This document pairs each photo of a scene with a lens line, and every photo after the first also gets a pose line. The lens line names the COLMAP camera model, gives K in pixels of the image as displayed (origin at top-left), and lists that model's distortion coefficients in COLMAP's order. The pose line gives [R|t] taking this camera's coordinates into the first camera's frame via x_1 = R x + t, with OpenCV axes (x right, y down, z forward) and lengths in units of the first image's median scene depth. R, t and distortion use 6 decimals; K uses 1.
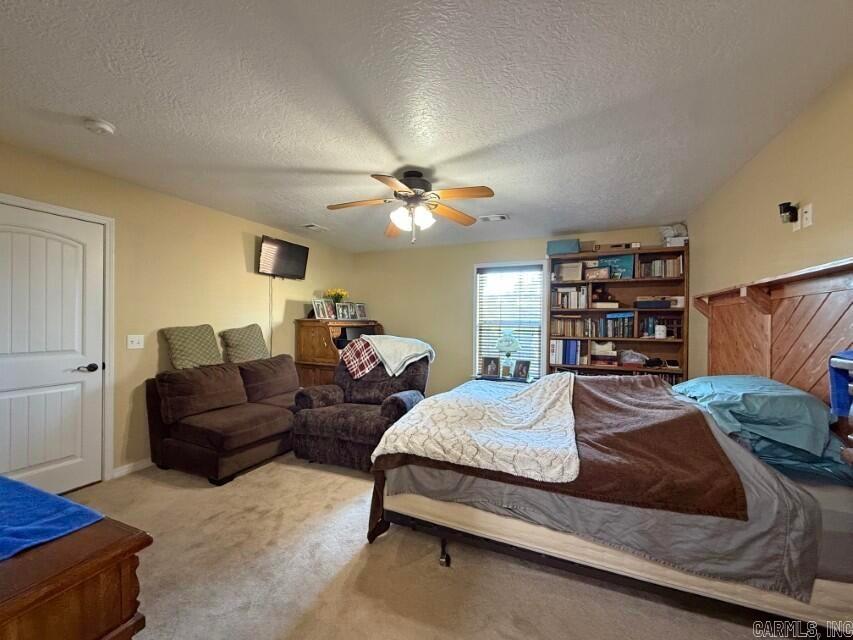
lens RADIAL K [[346.1, 0, 420.8], [0, 346.1, 321.9], [0, 0, 1]] dist [-0.002772, 0.000225]
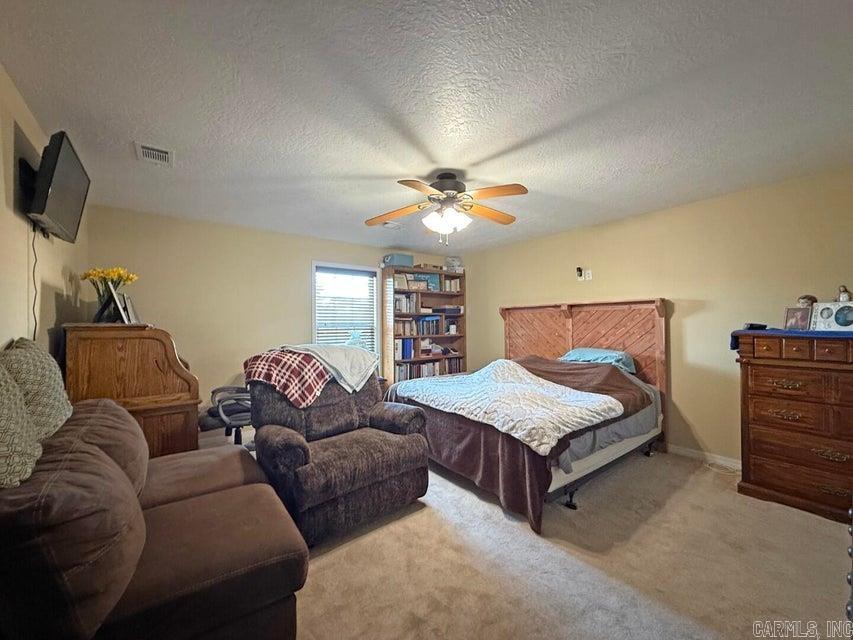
lens RADIAL K [[346.1, 0, 421.4], [0, 346.1, 317.7], [0, 0, 1]] dist [-0.002772, 0.000225]
pose [[0.472599, 0.003412, 0.881271, -0.652046], [0.011377, 0.999886, -0.009972, -0.008475], [-0.881204, 0.014740, 0.472506, 0.420981]]
